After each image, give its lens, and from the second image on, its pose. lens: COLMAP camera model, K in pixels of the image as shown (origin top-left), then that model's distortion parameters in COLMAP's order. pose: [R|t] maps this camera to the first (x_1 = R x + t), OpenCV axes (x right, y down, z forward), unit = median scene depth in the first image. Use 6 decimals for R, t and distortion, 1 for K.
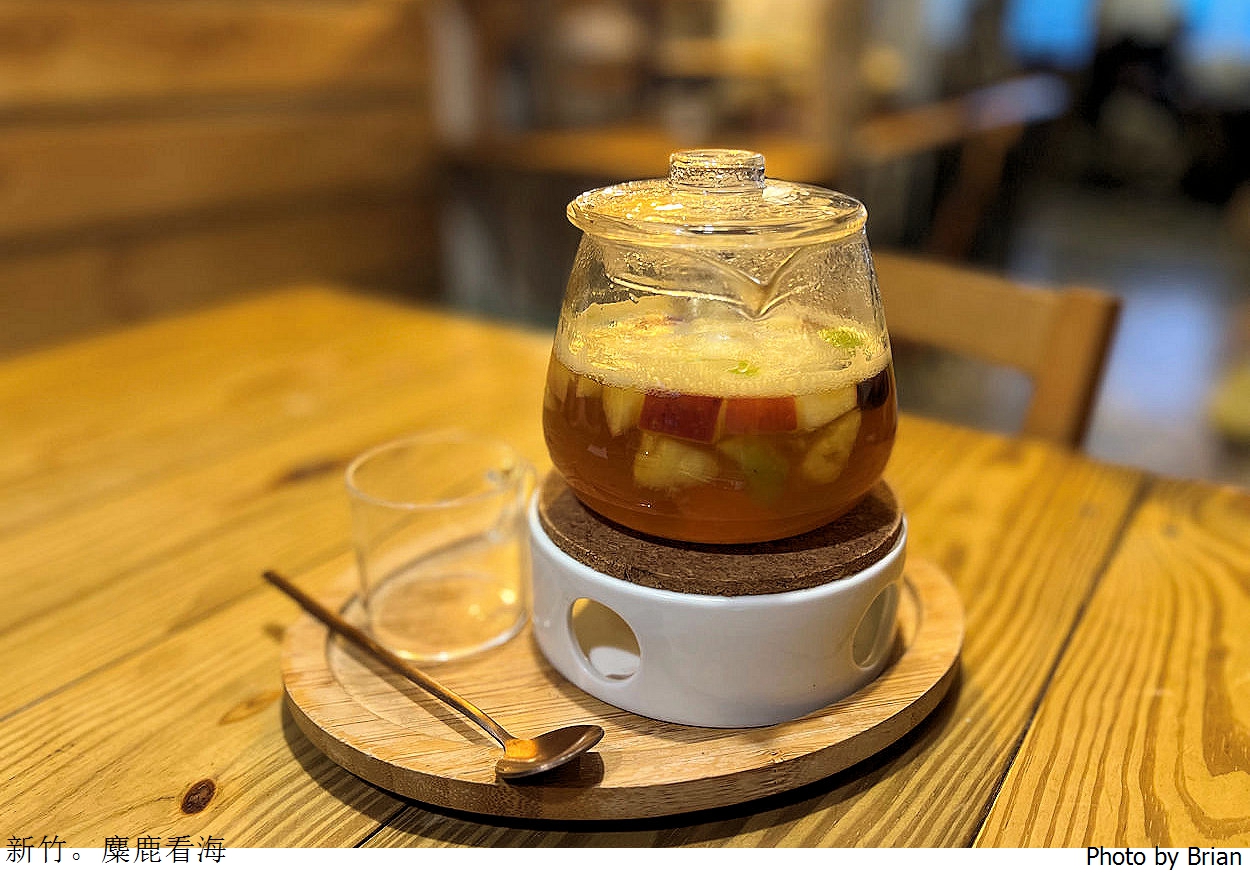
lens RADIAL K [[970.5, 0, 622.1], [0, 970.5, 436.0], [0, 0, 1]] dist [-0.010366, -0.015775]
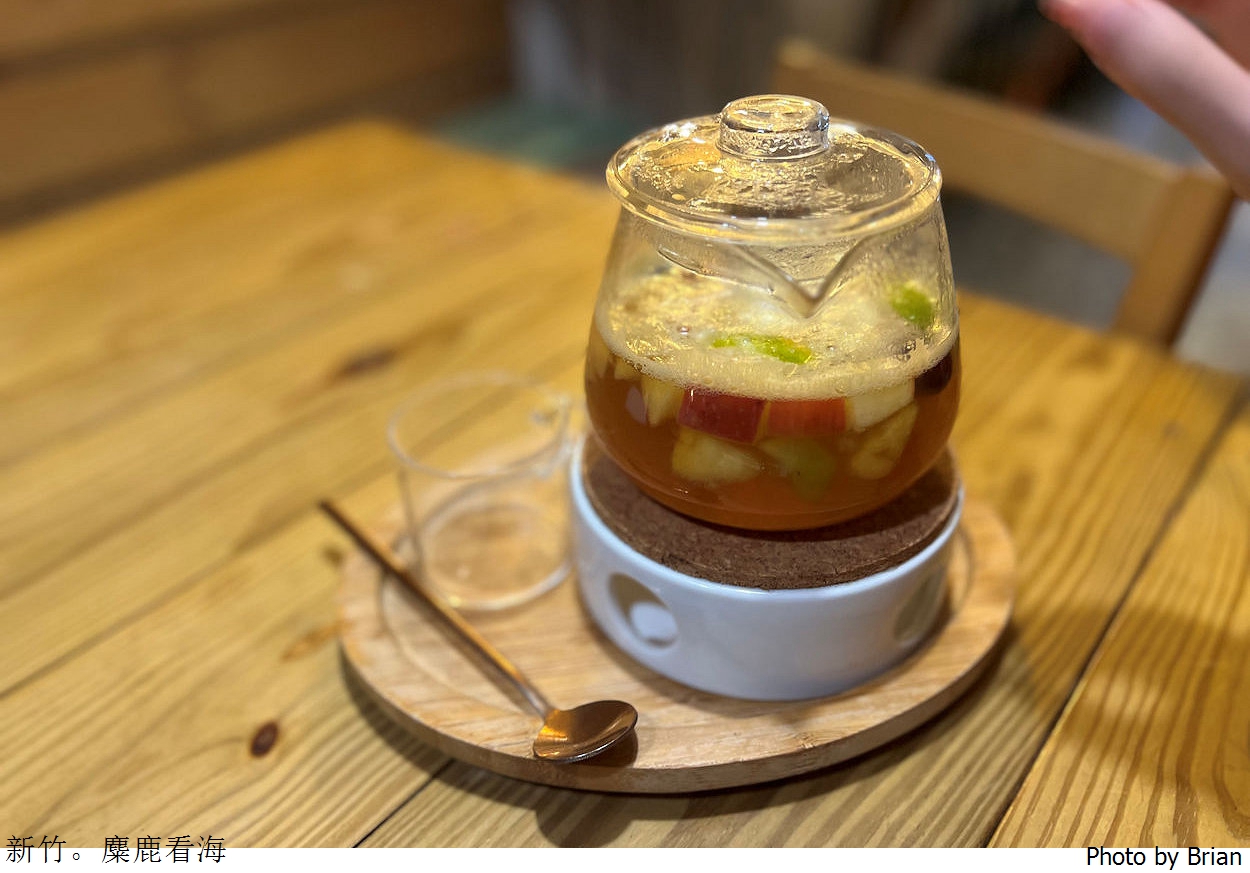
lens RADIAL K [[970.5, 0, 626.8], [0, 970.5, 437.8], [0, 0, 1]] dist [-0.010366, -0.015775]
pose [[0.996625, 0.022956, -0.078816, 0.039855], [-0.004266, 0.973293, 0.229529, -0.197865], [0.081980, -0.228418, 0.970105, 0.062360]]
